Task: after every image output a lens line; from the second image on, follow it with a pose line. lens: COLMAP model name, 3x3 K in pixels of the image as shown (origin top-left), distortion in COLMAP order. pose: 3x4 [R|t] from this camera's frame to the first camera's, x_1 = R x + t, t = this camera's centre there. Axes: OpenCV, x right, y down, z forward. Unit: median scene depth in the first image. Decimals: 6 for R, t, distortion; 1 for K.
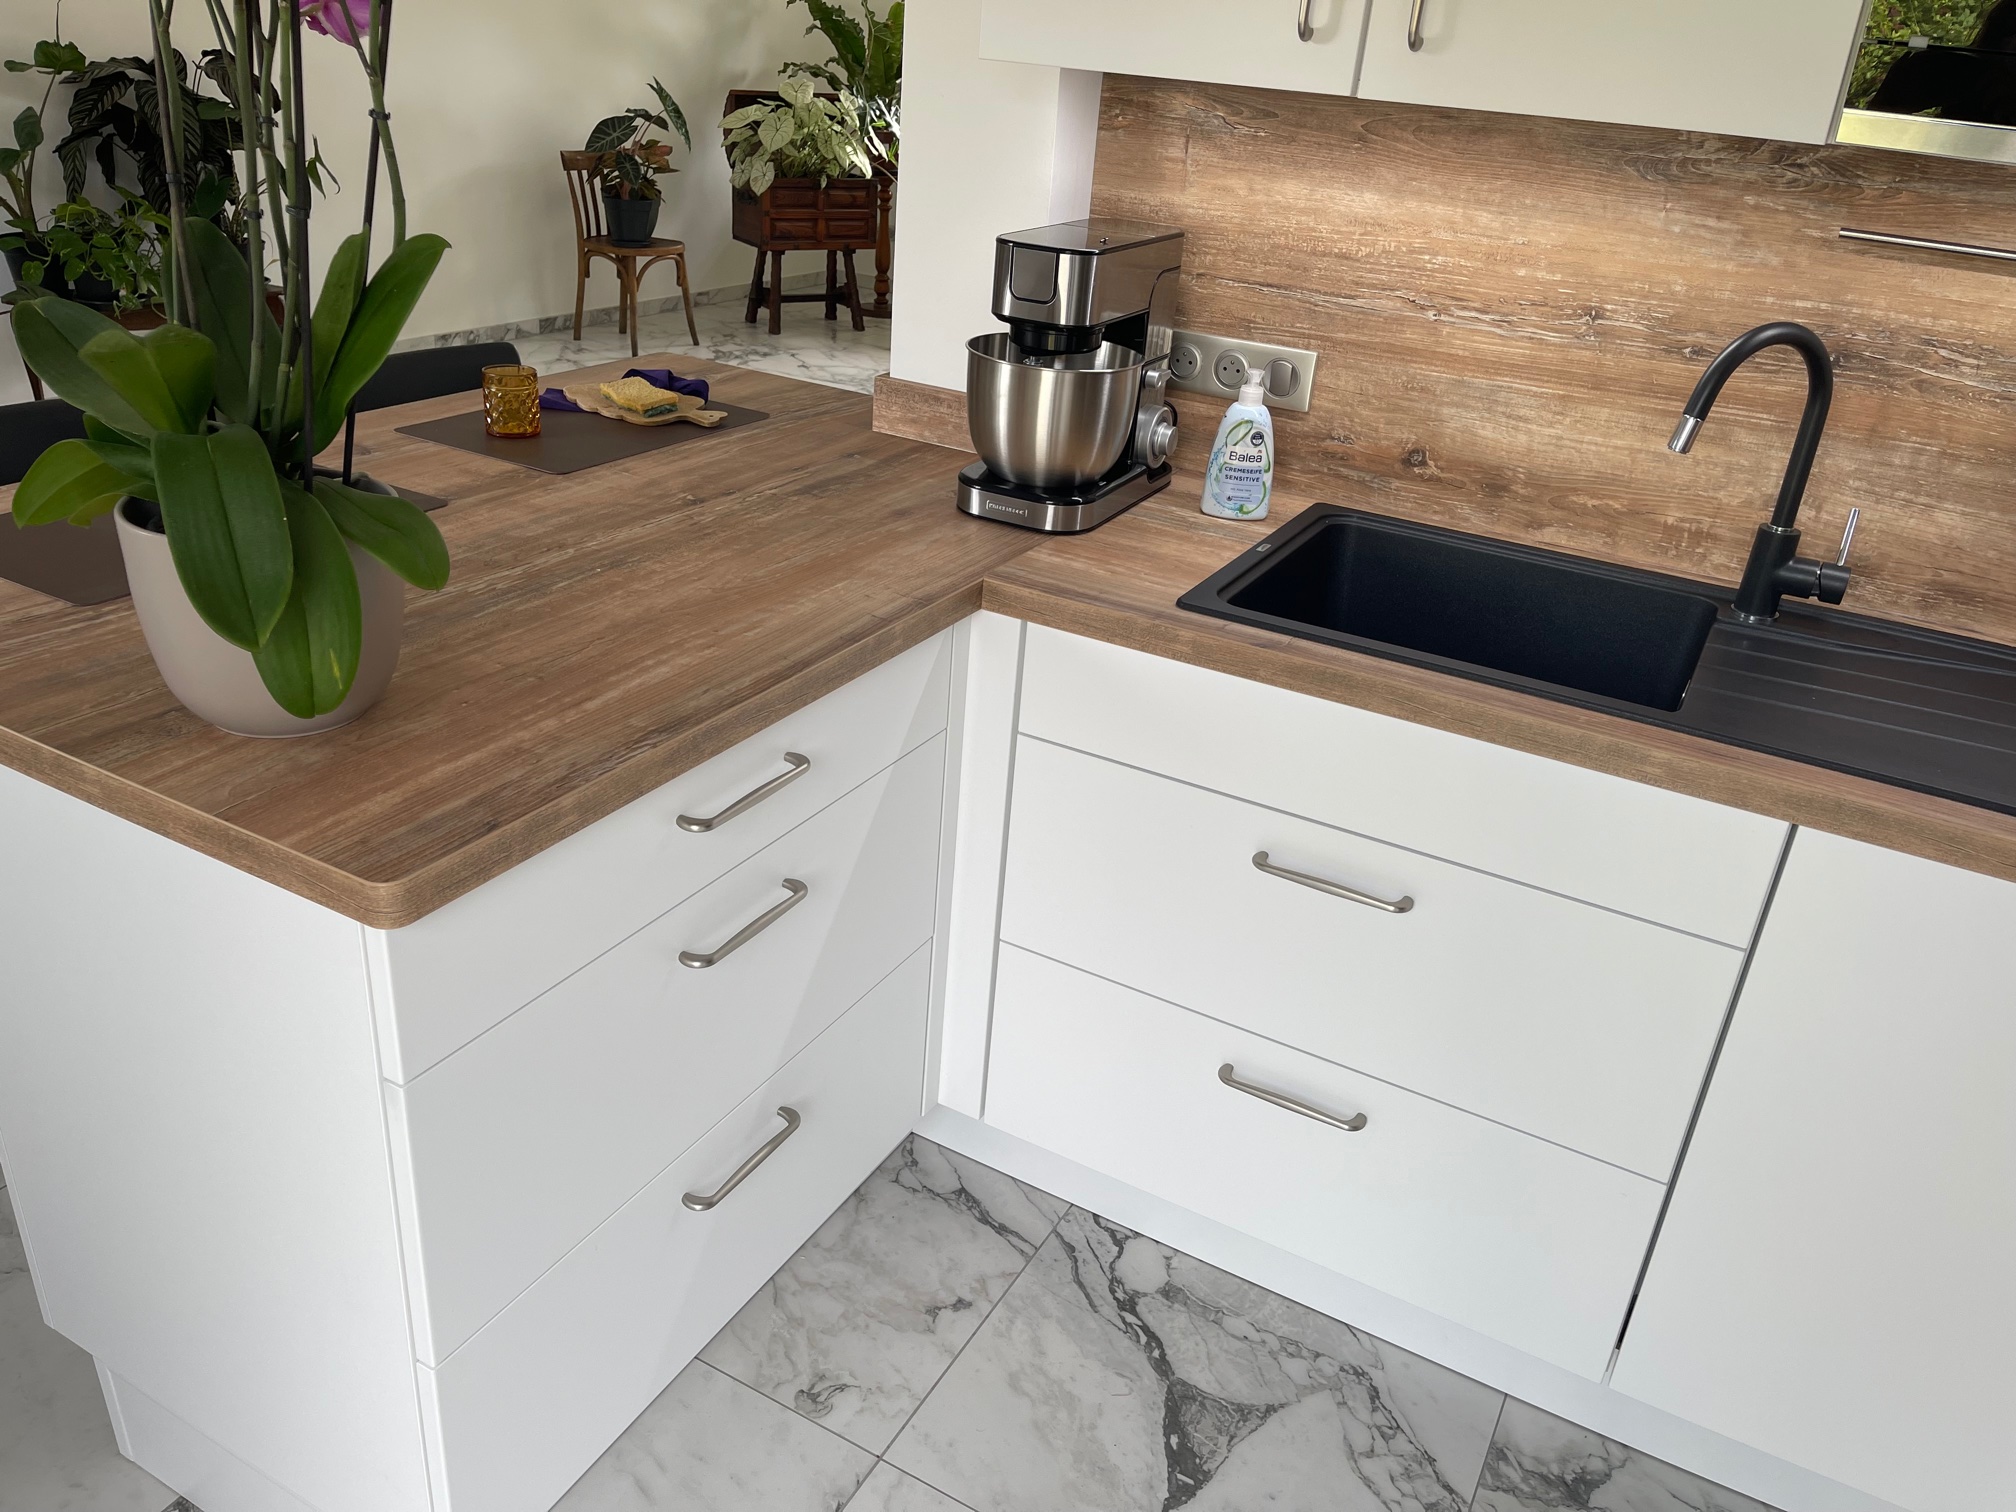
lens RADIAL K [[1531.9, 0, 1008.8], [0, 1531.9, 751.2], [0, 0, 1]] dist [0.047496, -0.050826]
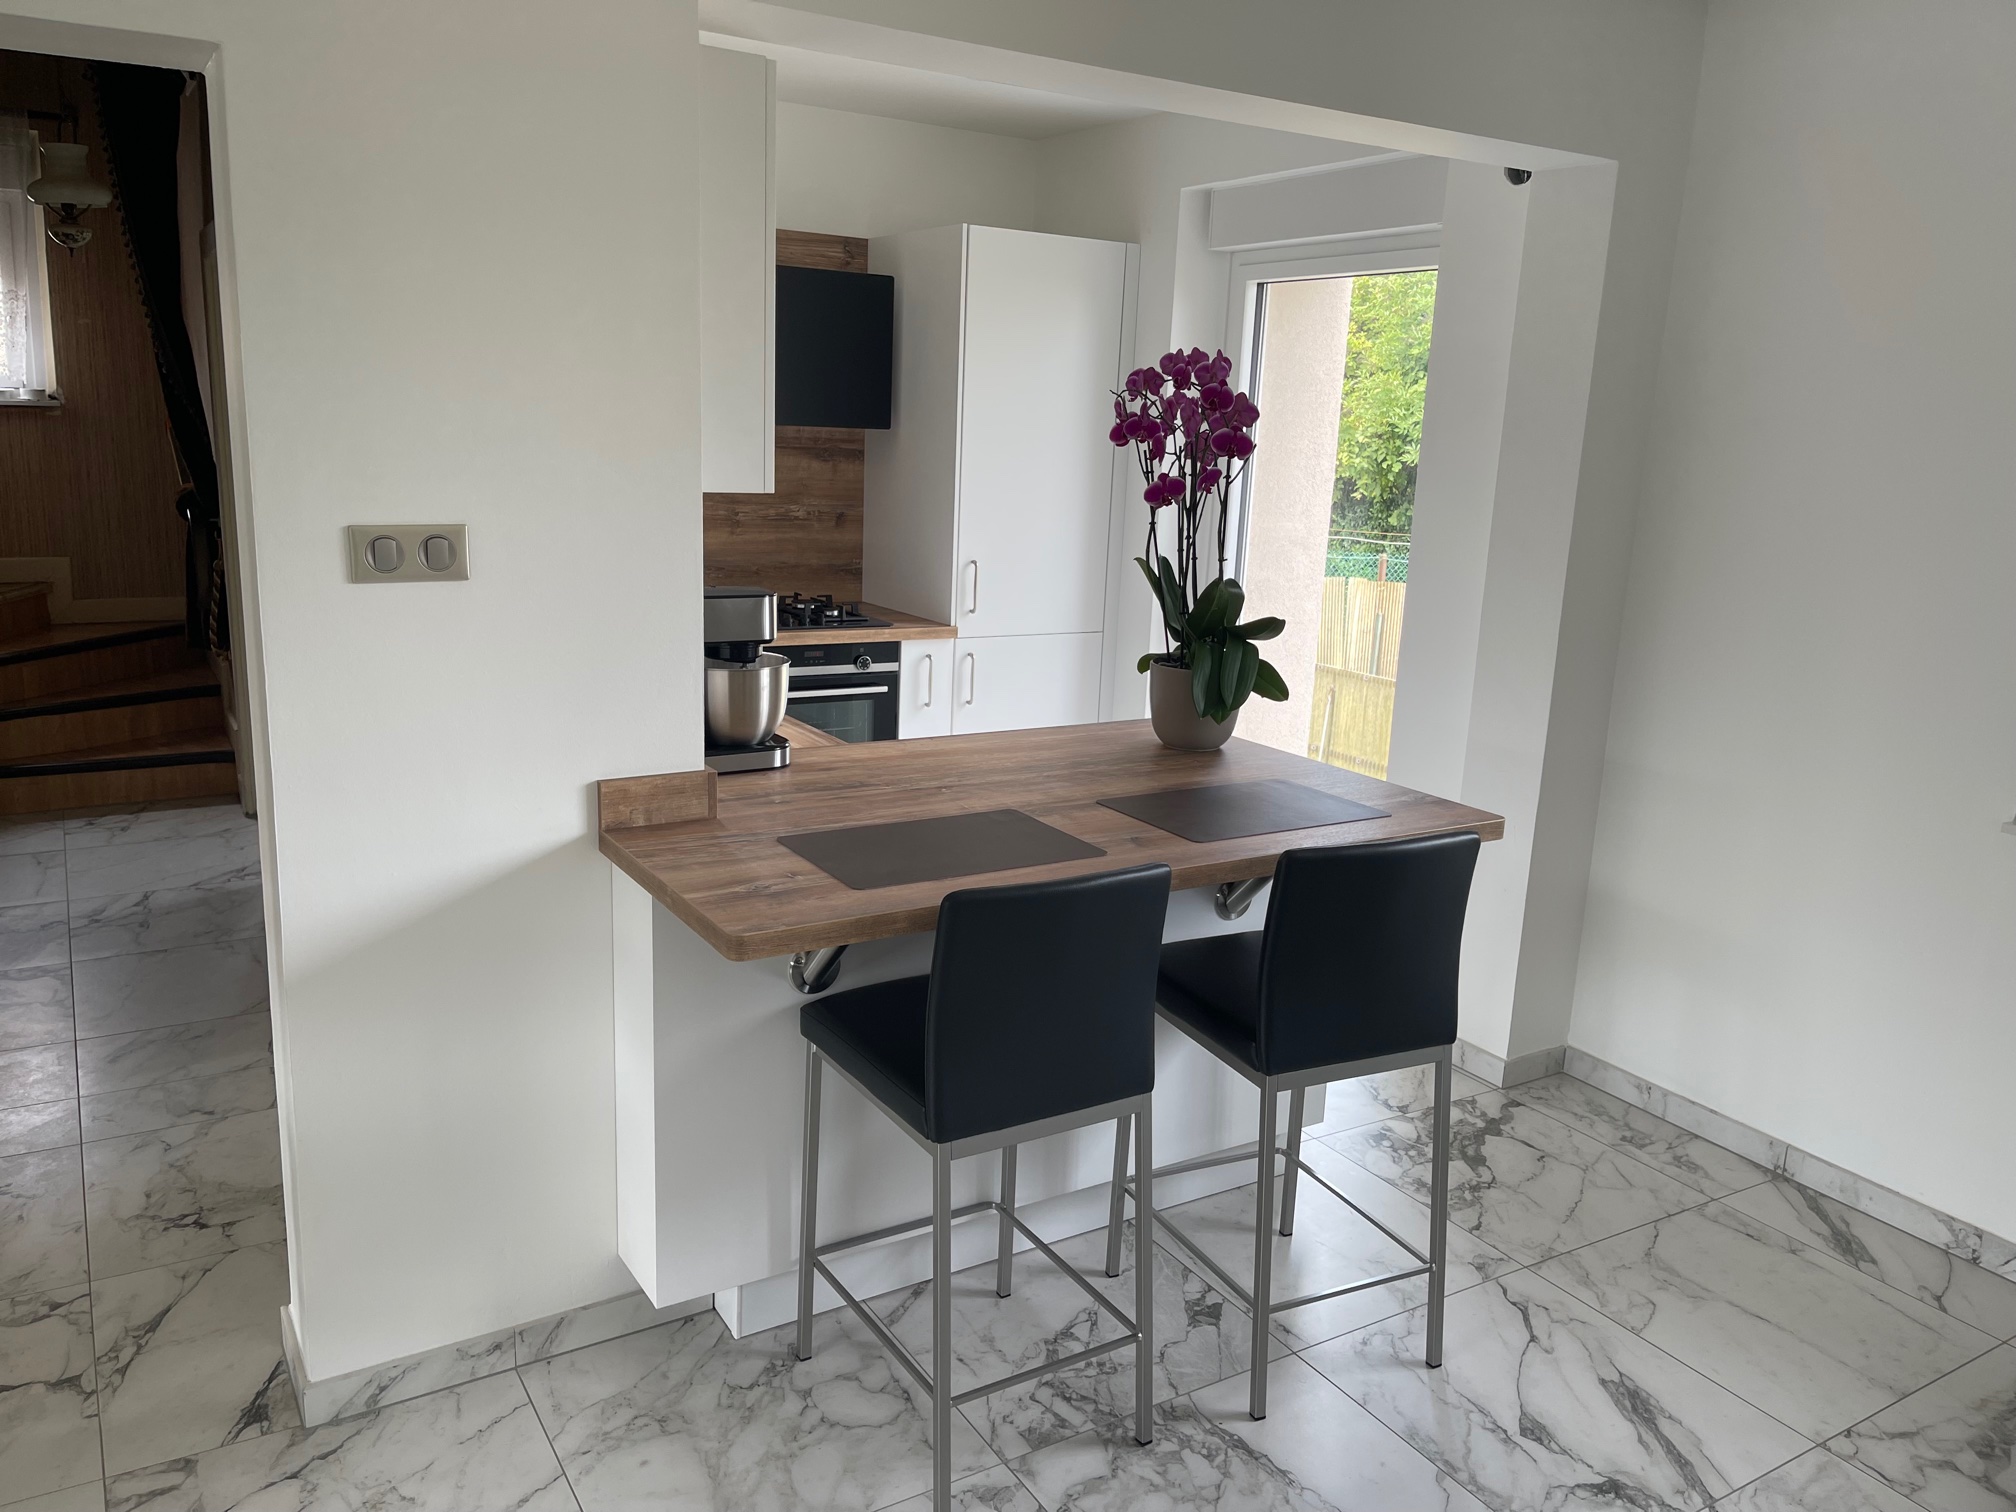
lens RADIAL K [[1531.9, 0, 1039.9], [0, 1531.9, 780.2], [0, 0, 1]] dist [0.047496, -0.050826]
pose [[-0.872746, -0.219143, 0.436224, -0.940868], [0.107740, 0.785081, 0.609950, -1.074965], [-0.476138, 0.579330, -0.661566, 1.952503]]
